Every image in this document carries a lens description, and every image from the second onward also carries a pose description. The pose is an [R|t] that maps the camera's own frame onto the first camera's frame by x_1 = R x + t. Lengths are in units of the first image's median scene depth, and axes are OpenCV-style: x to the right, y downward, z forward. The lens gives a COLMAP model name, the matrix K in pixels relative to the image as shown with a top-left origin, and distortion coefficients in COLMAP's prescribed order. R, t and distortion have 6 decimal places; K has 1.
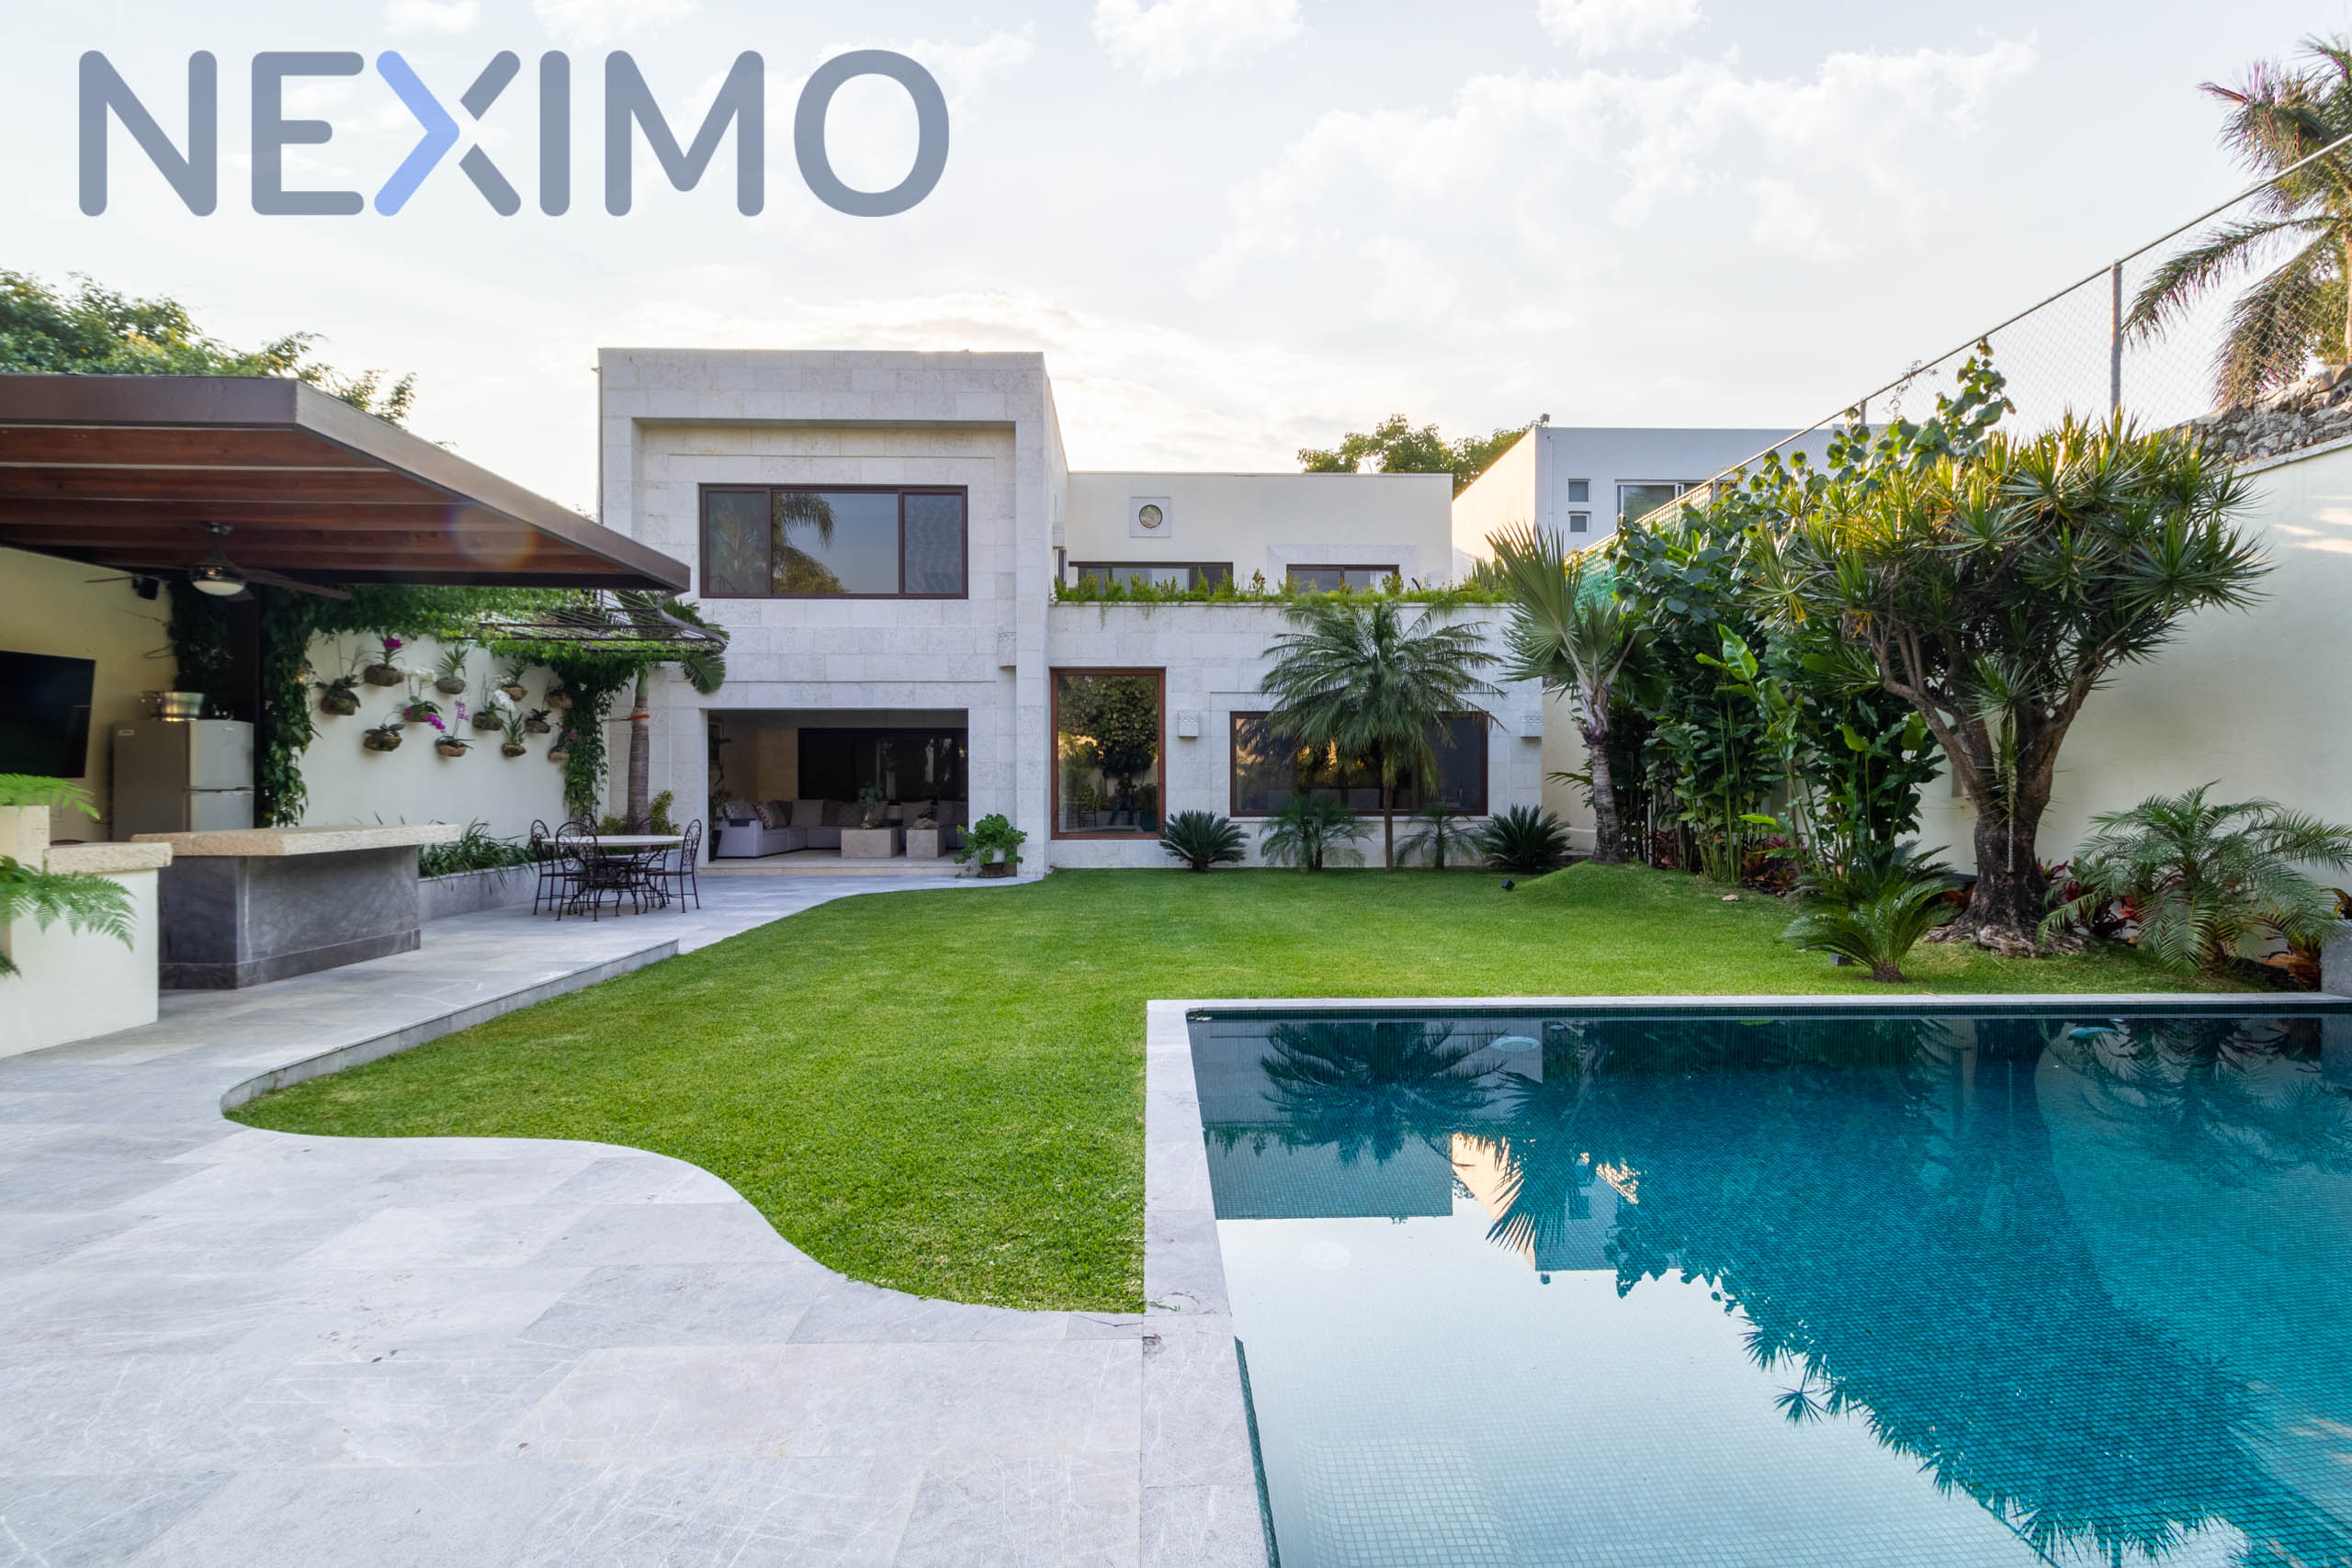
lens RADIAL K [[1104.0, 0, 1185.0], [0, 1104.0, 792.7], [0, 0, 1]] dist [0.007514, -0.000255]
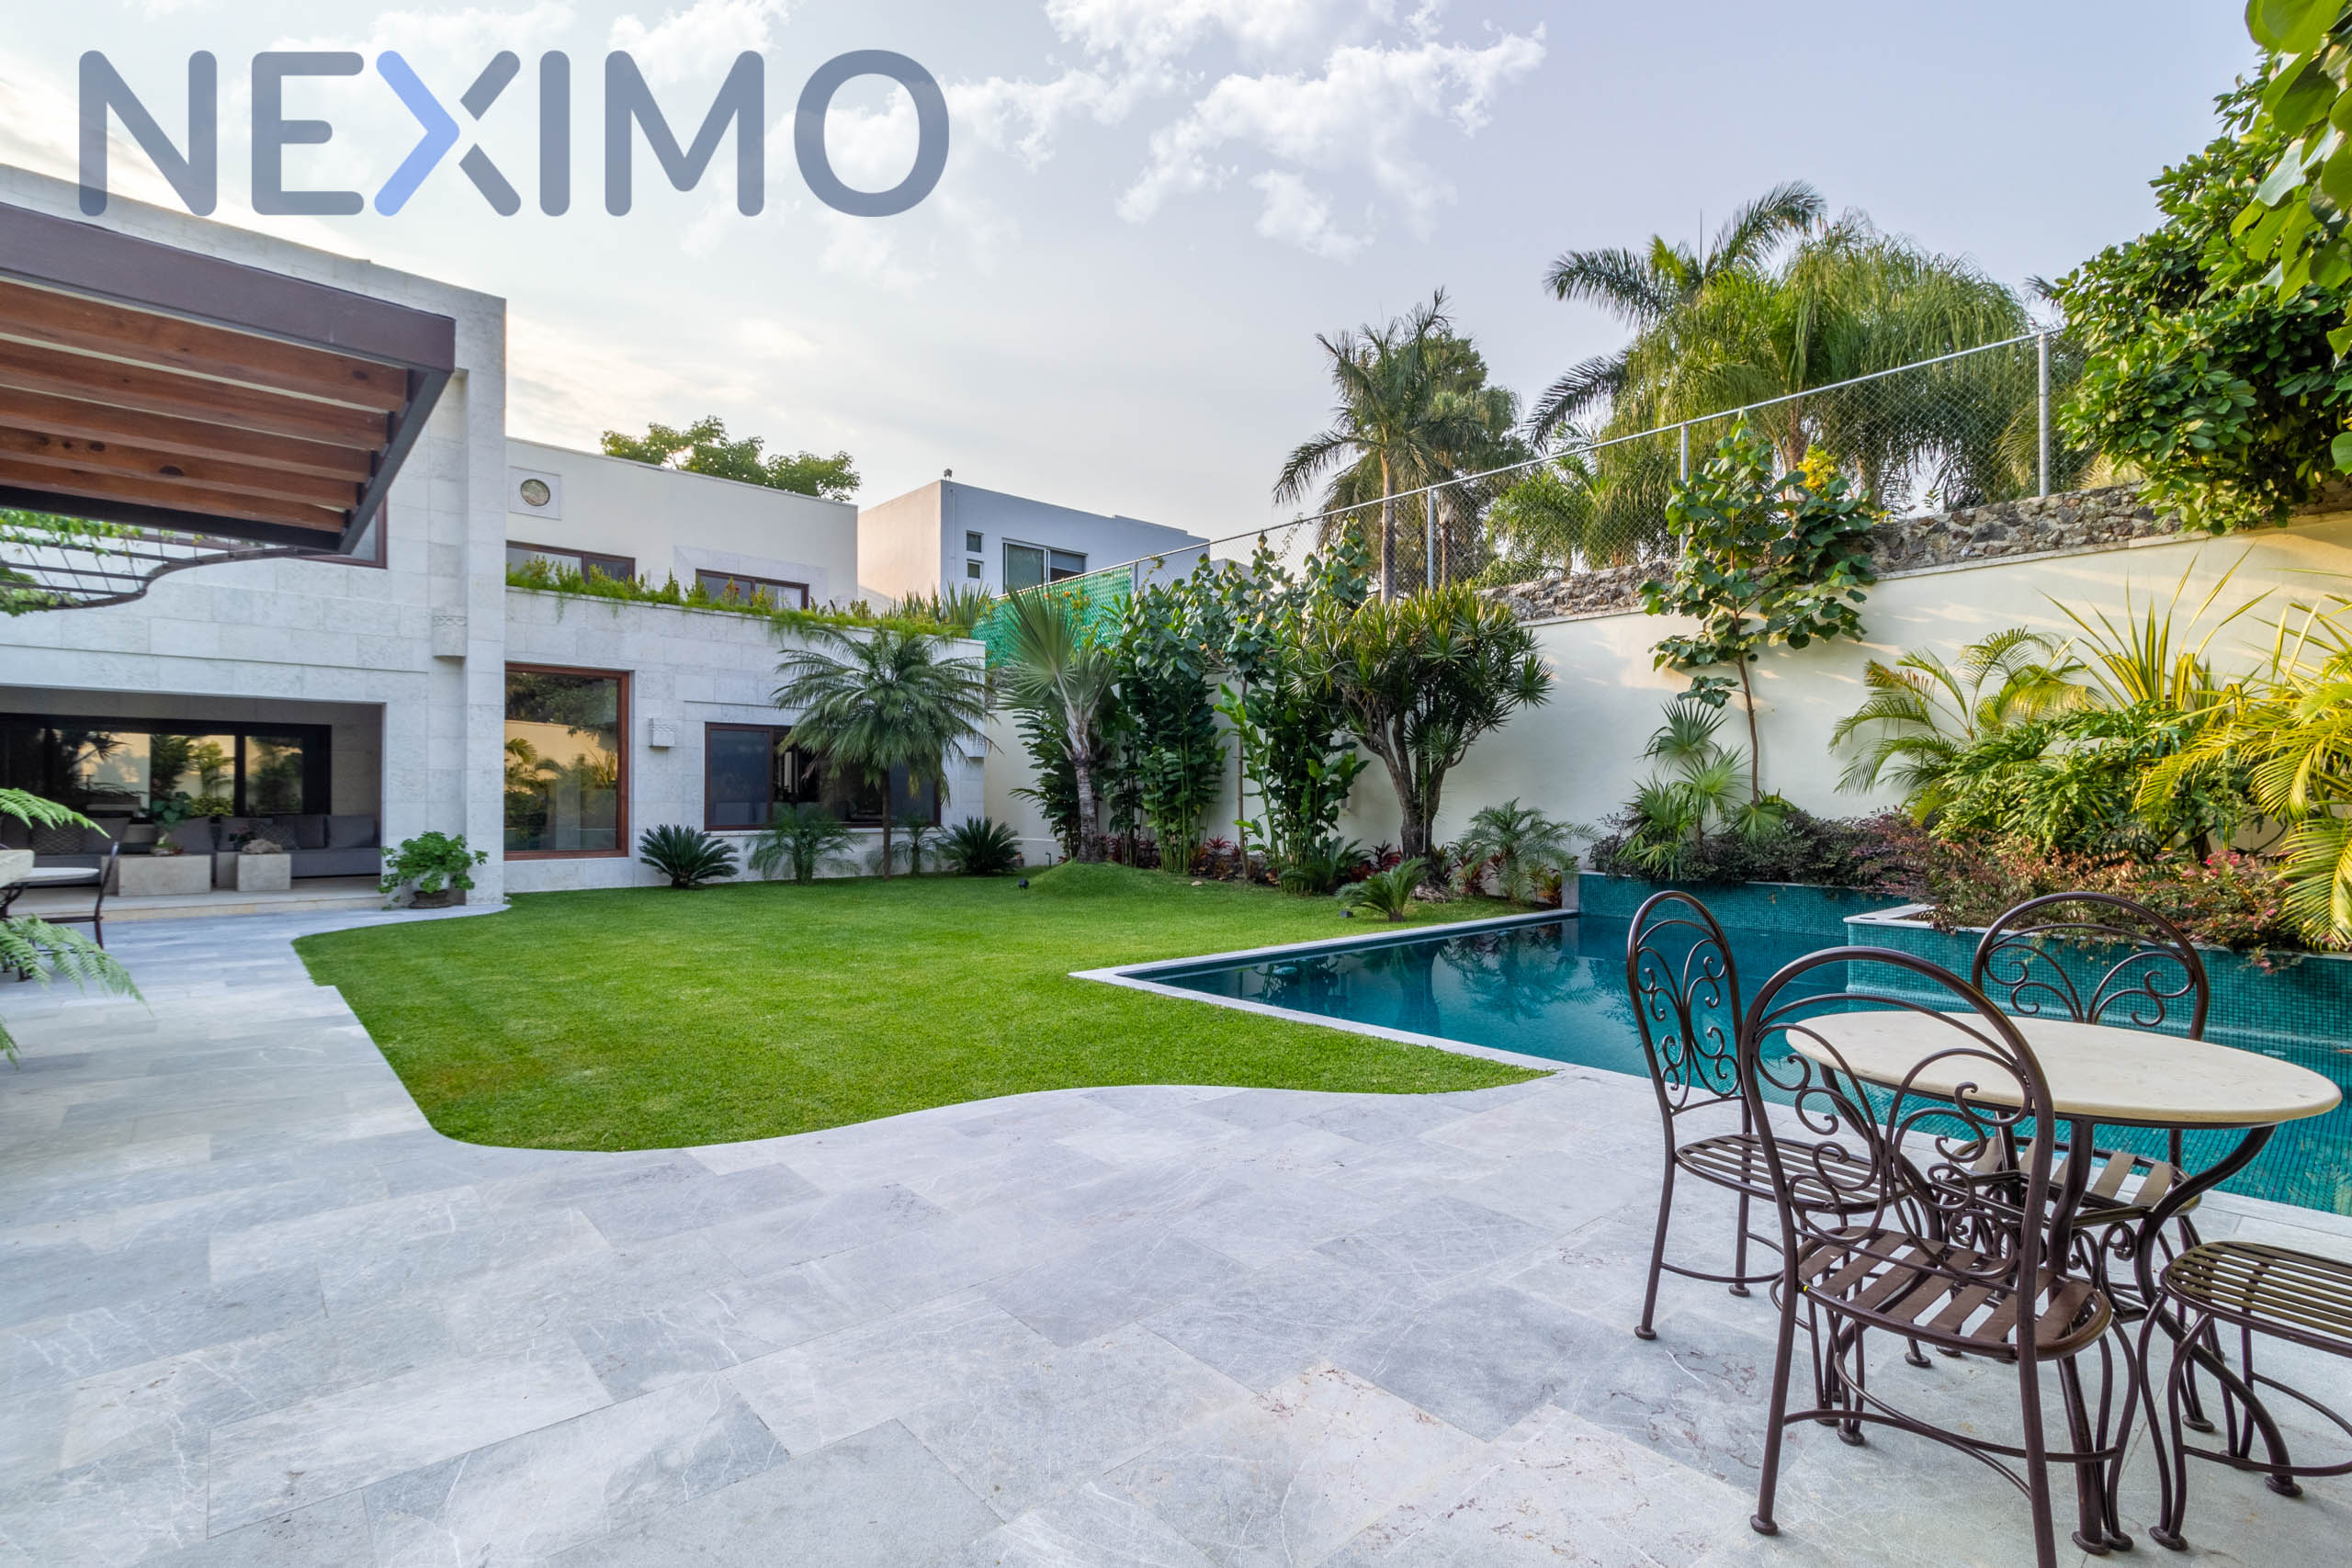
lens RADIAL K [[1104.0, 0, 1185.0], [0, 1104.0, 792.7], [0, 0, 1]] dist [0.007514, -0.000255]
pose [[0.754648, 0.007423, 0.656088, -0.287706], [0.001203, 0.999919, -0.012697, 0.001198], [-0.656128, 0.010371, 0.754578, -0.004522]]
